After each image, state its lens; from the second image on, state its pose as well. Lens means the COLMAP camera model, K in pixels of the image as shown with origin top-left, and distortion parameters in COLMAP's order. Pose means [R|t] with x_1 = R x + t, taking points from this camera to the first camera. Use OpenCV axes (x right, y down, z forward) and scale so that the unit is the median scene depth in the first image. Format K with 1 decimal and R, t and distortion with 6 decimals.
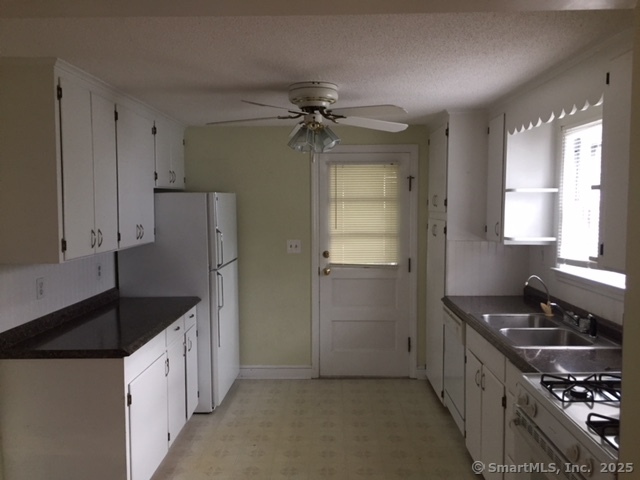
lens RADIAL K [[551.0, 0, 320.0], [0, 551.0, 238.9], [0, 0, 1]] dist [0.054943, -0.025947]
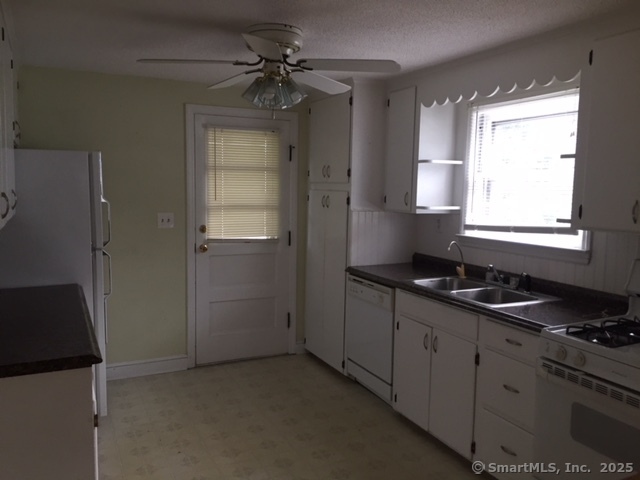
lens RADIAL K [[551.0, 0, 319.5], [0, 551.0, 239.7], [0, 0, 1]] dist [0.054943, -0.025947]
pose [[0.889709, -0.028900, 0.455613, -0.272556], [0.011951, 0.999127, 0.040040, 0.013978], [-0.456372, -0.030179, 0.889277, 0.140179]]
